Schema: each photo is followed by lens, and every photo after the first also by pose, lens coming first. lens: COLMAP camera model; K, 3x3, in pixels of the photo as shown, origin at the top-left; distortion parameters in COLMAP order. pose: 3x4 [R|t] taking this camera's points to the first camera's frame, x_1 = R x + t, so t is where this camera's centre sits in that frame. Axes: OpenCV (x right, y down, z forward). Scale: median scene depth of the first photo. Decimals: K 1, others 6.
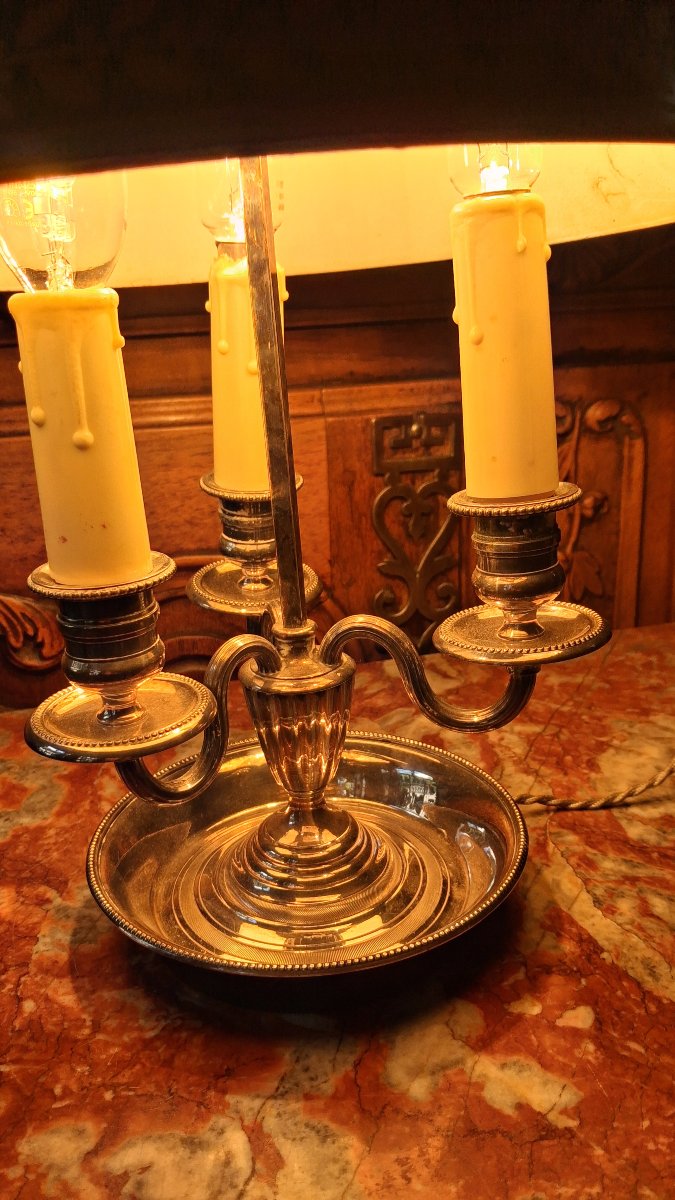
lens RADIAL K [[945.7, 0, 374.0], [0, 945.7, 595.2], [0, 0, 1]] dist [0.084940, -0.100057]
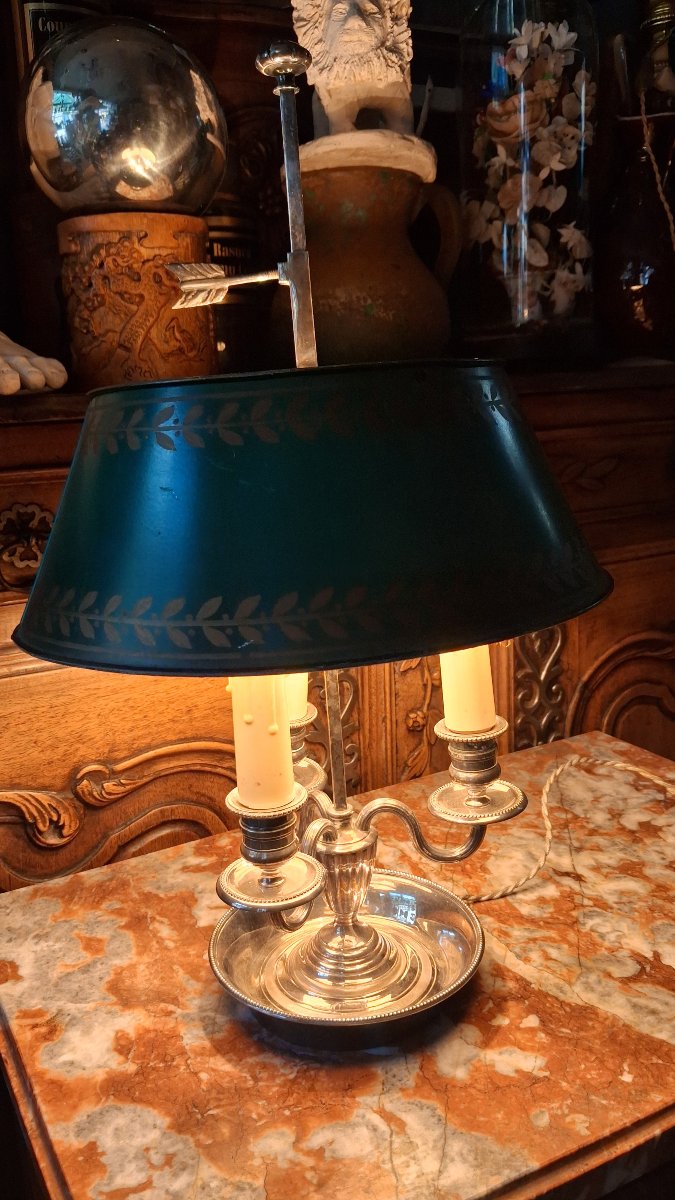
lens RADIAL K [[1060.4, 0, 337.5], [0, 1060.4, 600.0], [0, 0, 1]] dist [0.111160, -0.004265]
pose [[0.959724, -0.056209, 0.275264, -0.580830], [0.072487, 0.996149, -0.049316, -0.240552], [-0.271433, 0.067283, 0.960103, -0.800109]]
